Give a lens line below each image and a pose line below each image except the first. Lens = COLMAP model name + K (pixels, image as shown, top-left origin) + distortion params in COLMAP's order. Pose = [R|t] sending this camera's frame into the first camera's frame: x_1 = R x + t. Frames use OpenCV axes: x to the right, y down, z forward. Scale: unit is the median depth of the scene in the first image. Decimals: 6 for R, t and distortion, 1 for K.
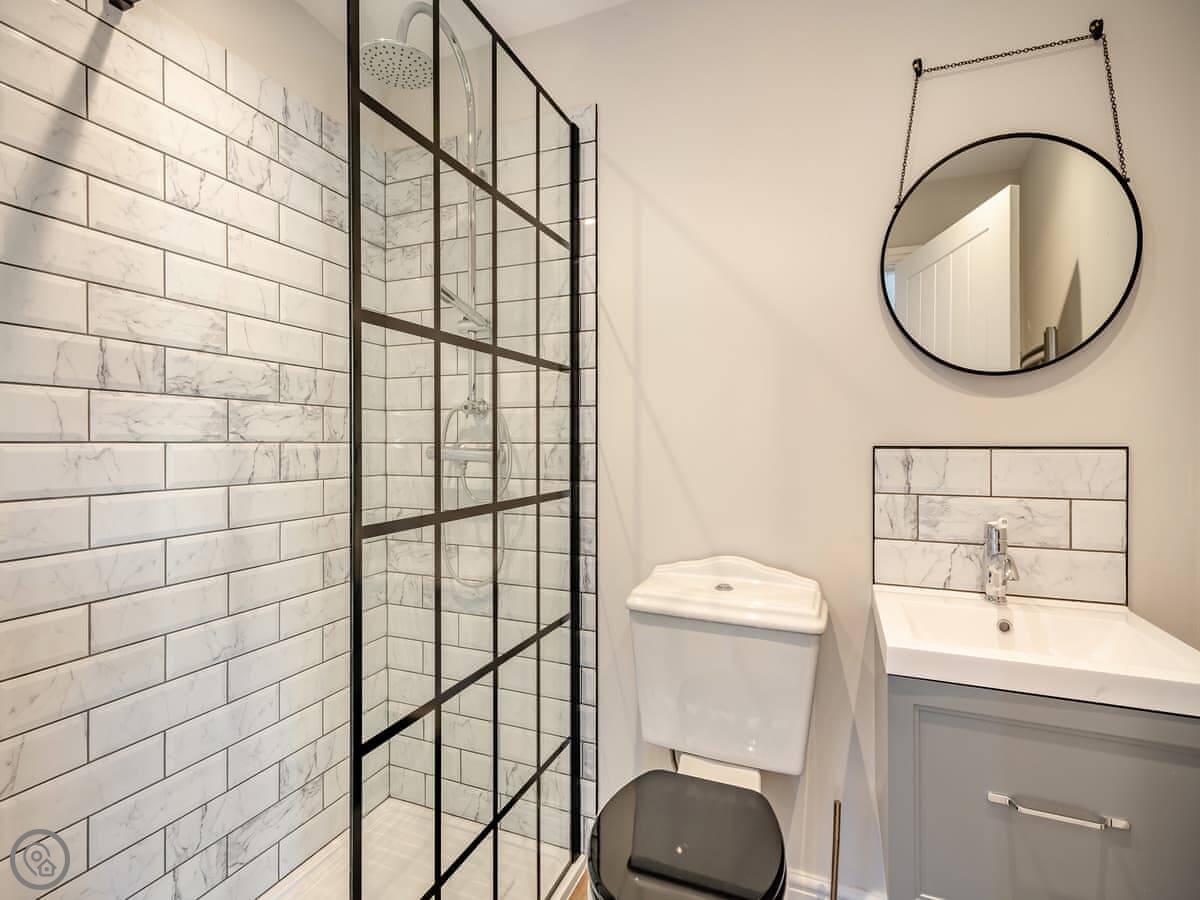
lens RADIAL K [[572.8, 0, 605.5], [0, 572.8, 451.6], [0, 0, 1]] dist [0.007770, -0.000375]
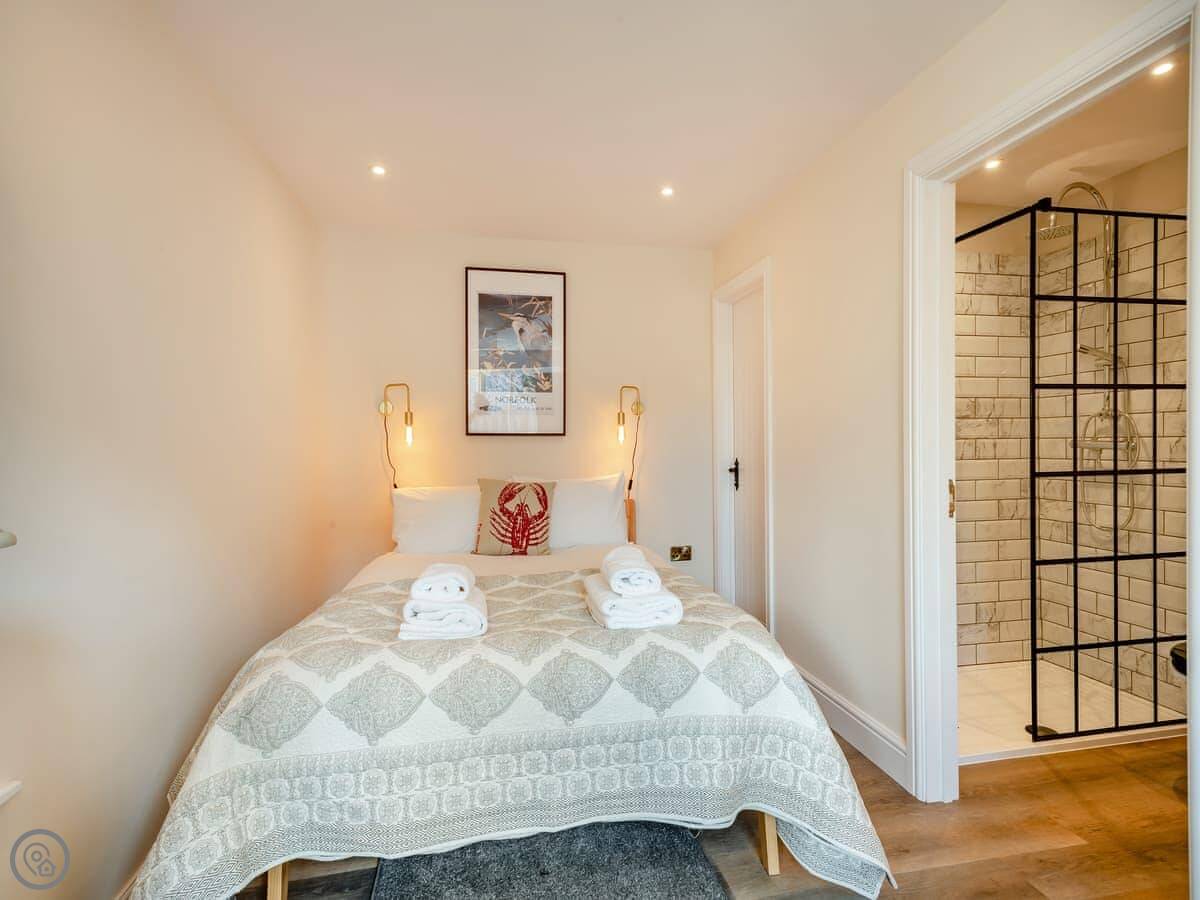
lens RADIAL K [[572.8, 0, 604.2], [0, 572.8, 450.1], [0, 0, 1]] dist [0.007770, -0.000375]
pose [[0.549931, 0.002487, -0.835207, 0.349043], [0.002405, 0.999987, 0.004561, 0.009714], [0.835207, -0.004517, 0.549917, -1.074300]]
